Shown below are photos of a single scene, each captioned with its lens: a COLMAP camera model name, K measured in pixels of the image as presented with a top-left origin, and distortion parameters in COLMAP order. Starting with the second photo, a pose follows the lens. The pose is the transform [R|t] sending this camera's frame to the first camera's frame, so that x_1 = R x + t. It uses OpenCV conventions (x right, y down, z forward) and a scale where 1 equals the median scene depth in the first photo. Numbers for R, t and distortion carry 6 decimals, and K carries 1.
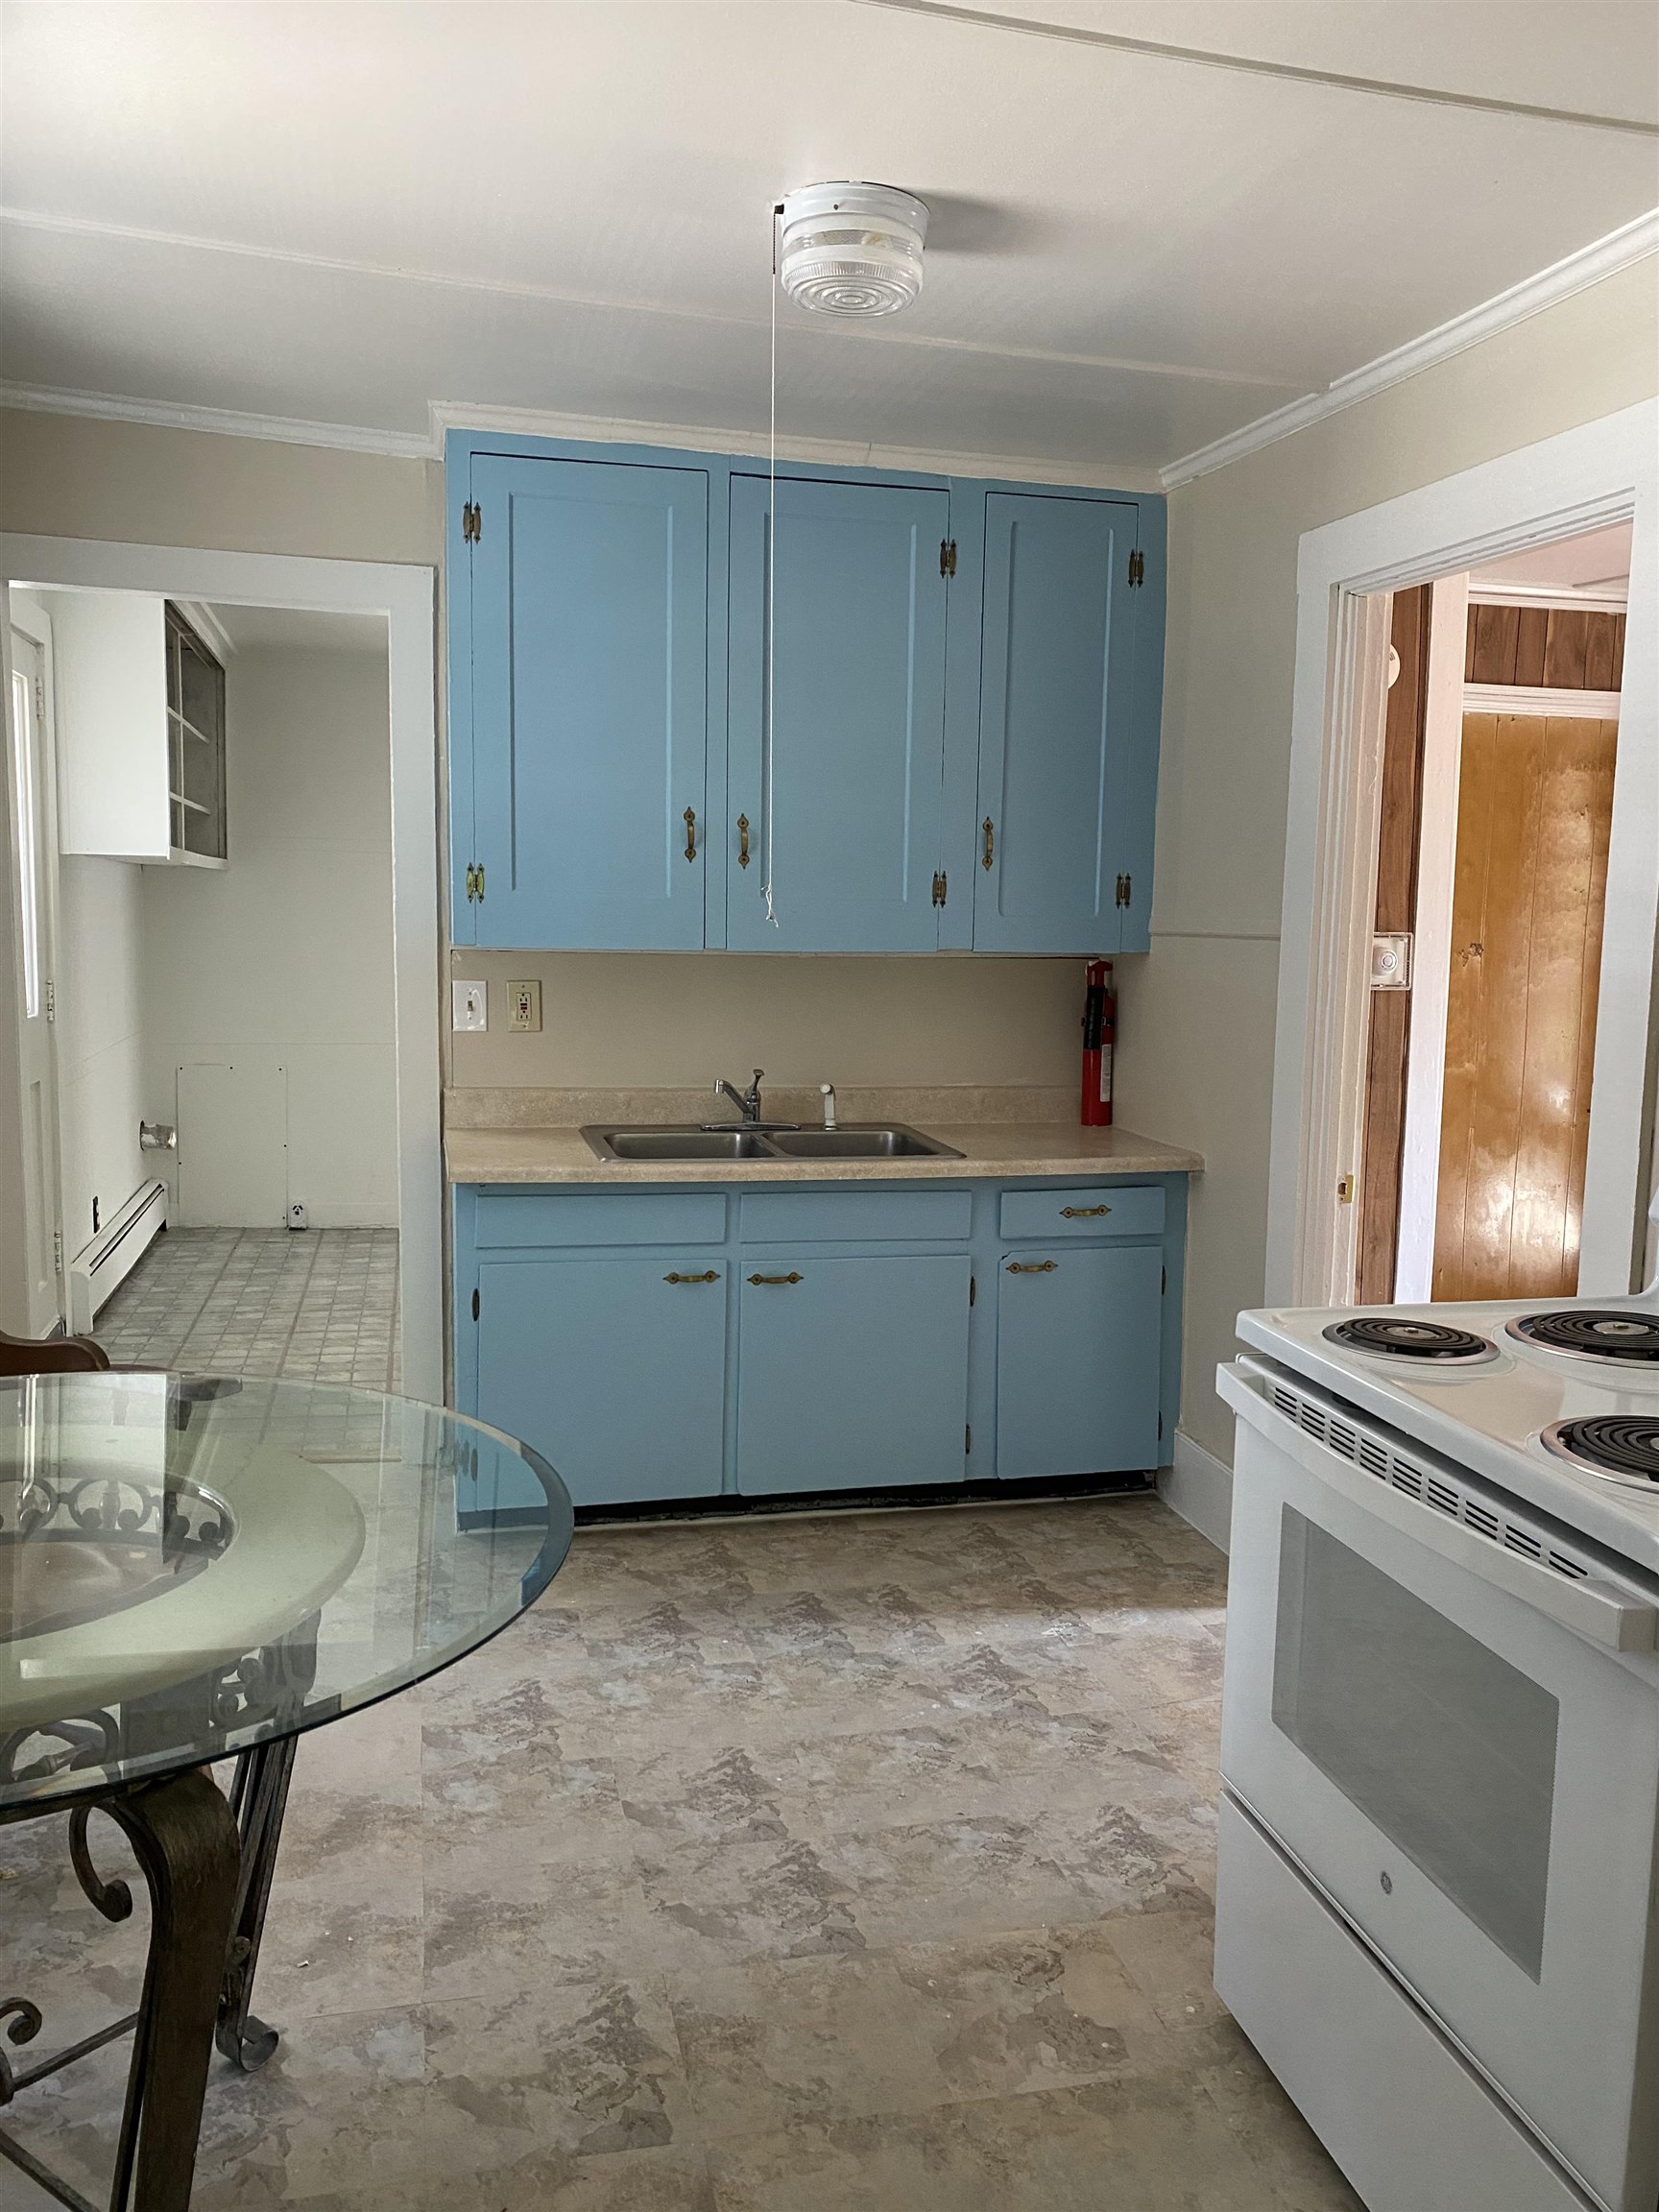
lens RADIAL K [[1699.1, 0, 831.6], [0, 1699.1, 1087.5], [0, 0, 1]] dist [0.039631, -0.034593]
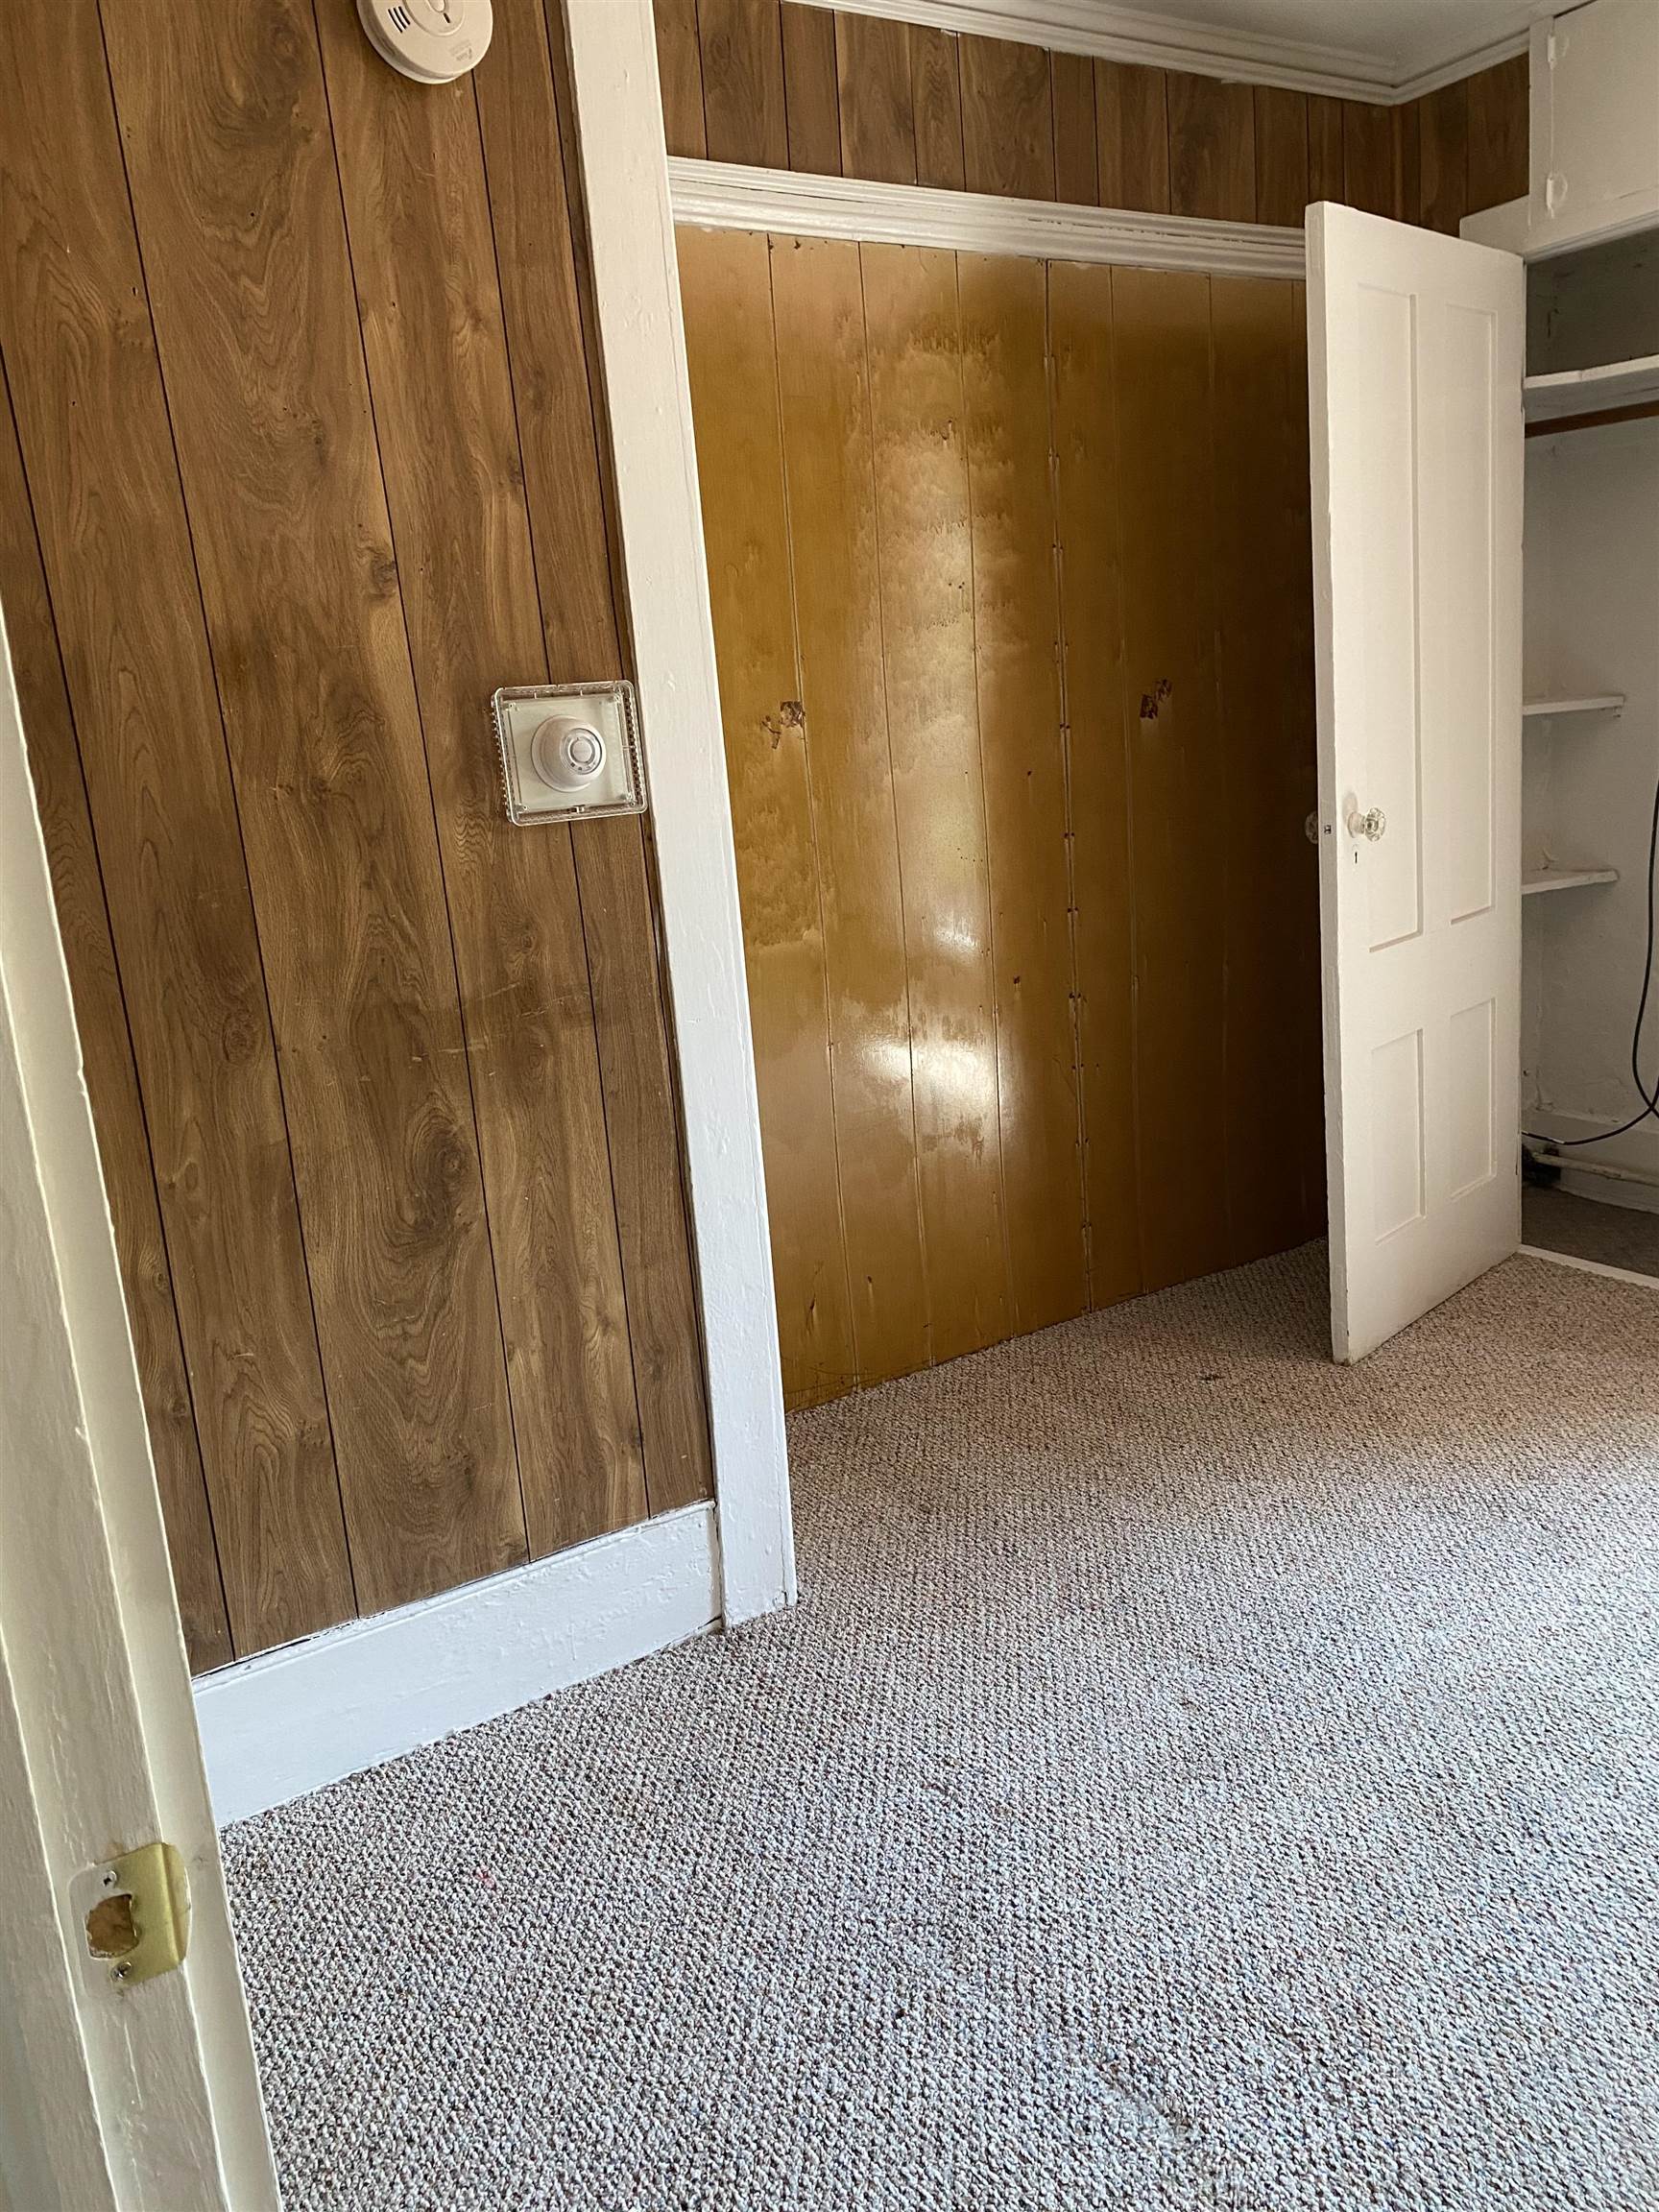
lens RADIAL K [[1699.1, 0, 833.3], [0, 1699.1, 1095.1], [0, 0, 1]] dist [0.039631, -0.034593]
pose [[0.935889, -0.164334, 0.311619, 0.208361], [0.129800, 0.983159, 0.128647, -0.031336], [-0.327512, -0.079951, 0.941458, 0.497950]]
